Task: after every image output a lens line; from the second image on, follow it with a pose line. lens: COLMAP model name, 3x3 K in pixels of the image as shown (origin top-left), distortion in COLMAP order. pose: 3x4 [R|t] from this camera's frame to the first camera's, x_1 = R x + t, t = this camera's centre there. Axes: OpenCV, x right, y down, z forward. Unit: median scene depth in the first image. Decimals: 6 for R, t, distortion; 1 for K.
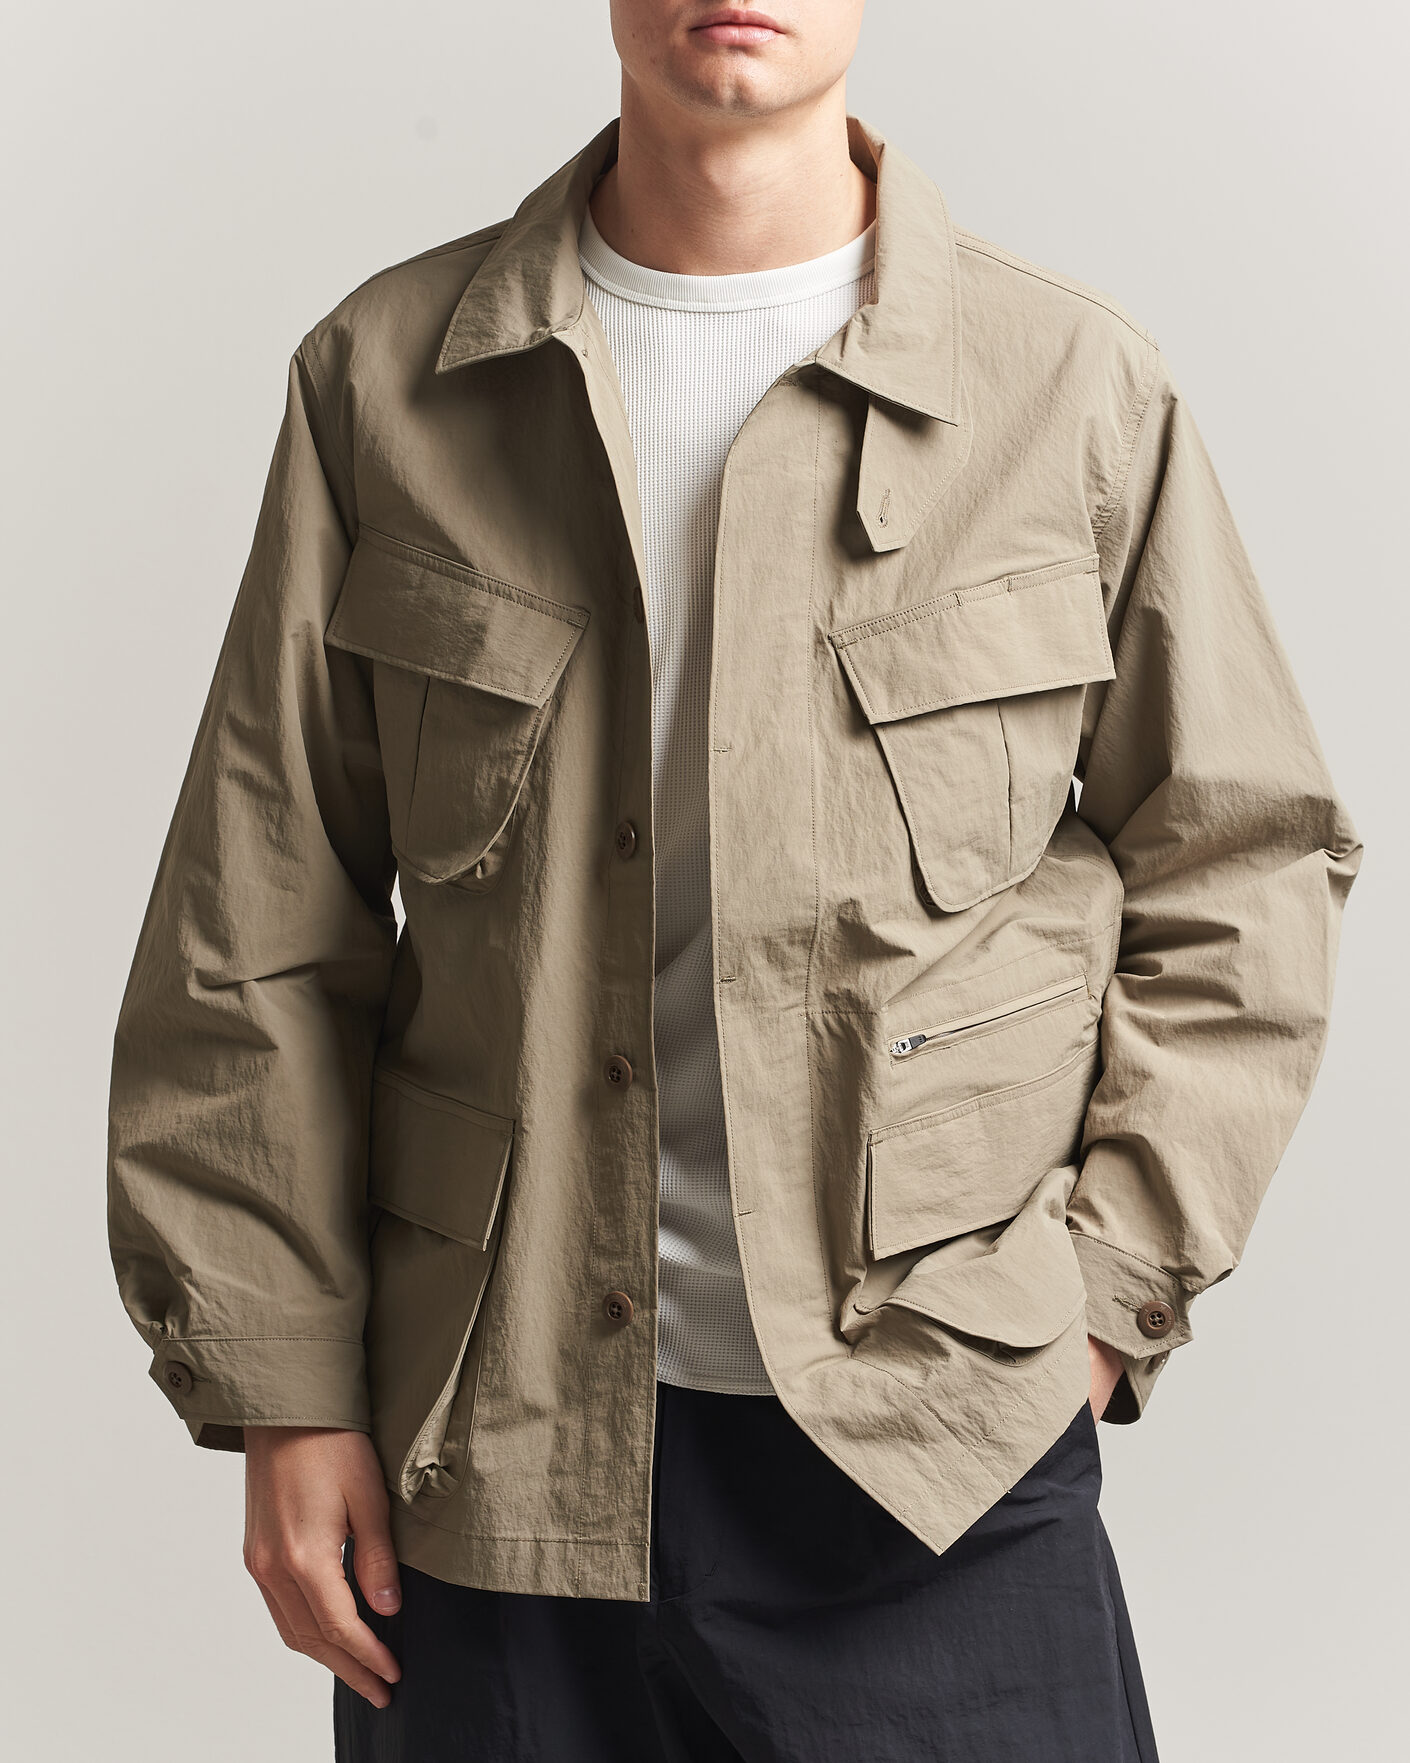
lens RADIAL K [[4716.8, 0, 705.0], [0, 4716.8, 881.5], [0, 0, 1]] dist [1.071194, -12.391314]
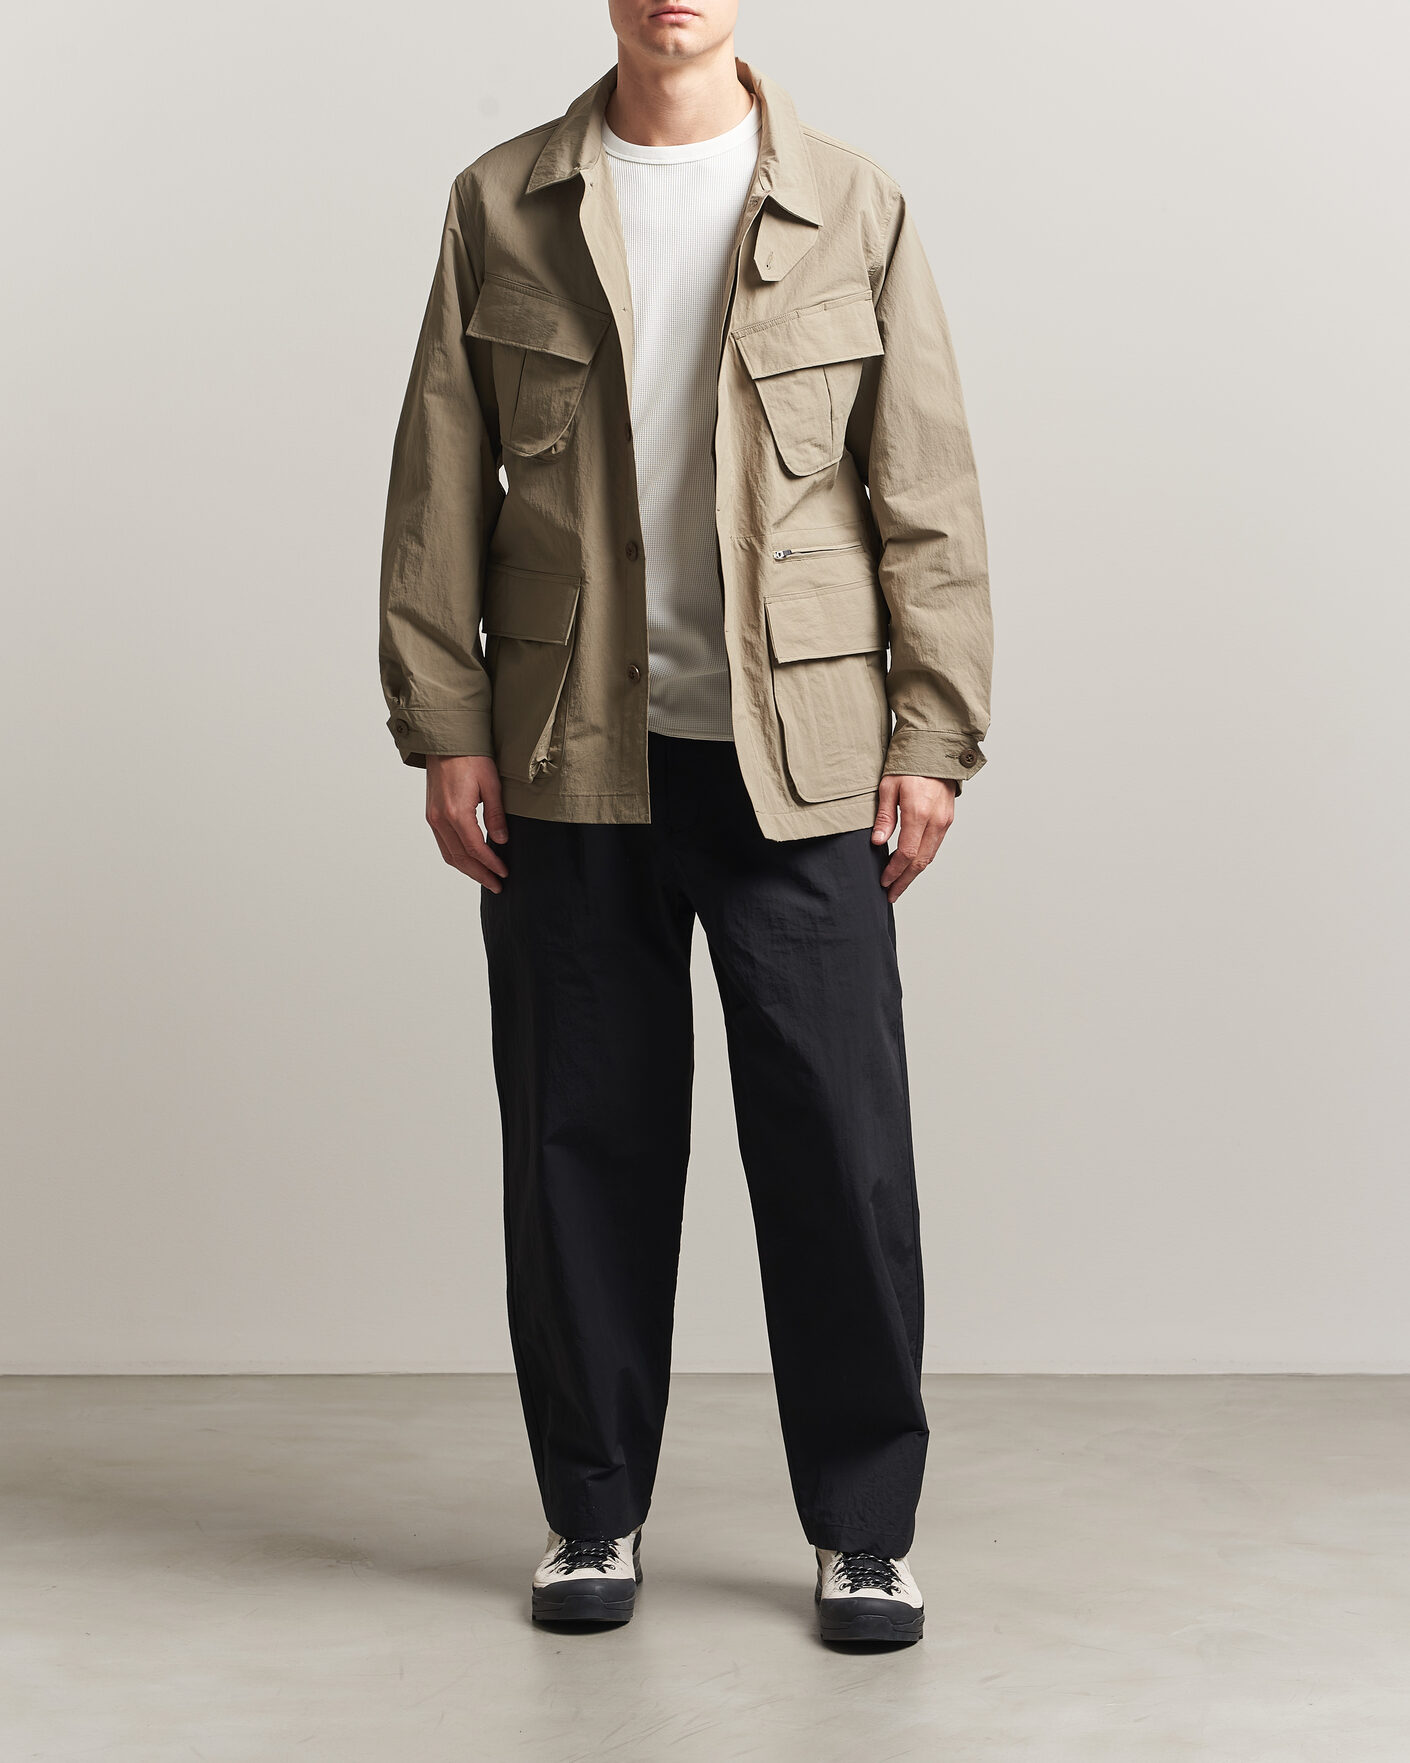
lens RADIAL K [[4753.1, 0, 705.0], [0, 4753.1, 881.5], [0, 0, 1]] dist [0.020927, 0.086180]
pose [[0.998575, -0.038025, 0.037444, -0.065960], [0.036964, 0.998907, 0.028614, 0.119090], [-0.038491, -0.027189, 0.998889, -0.934185]]
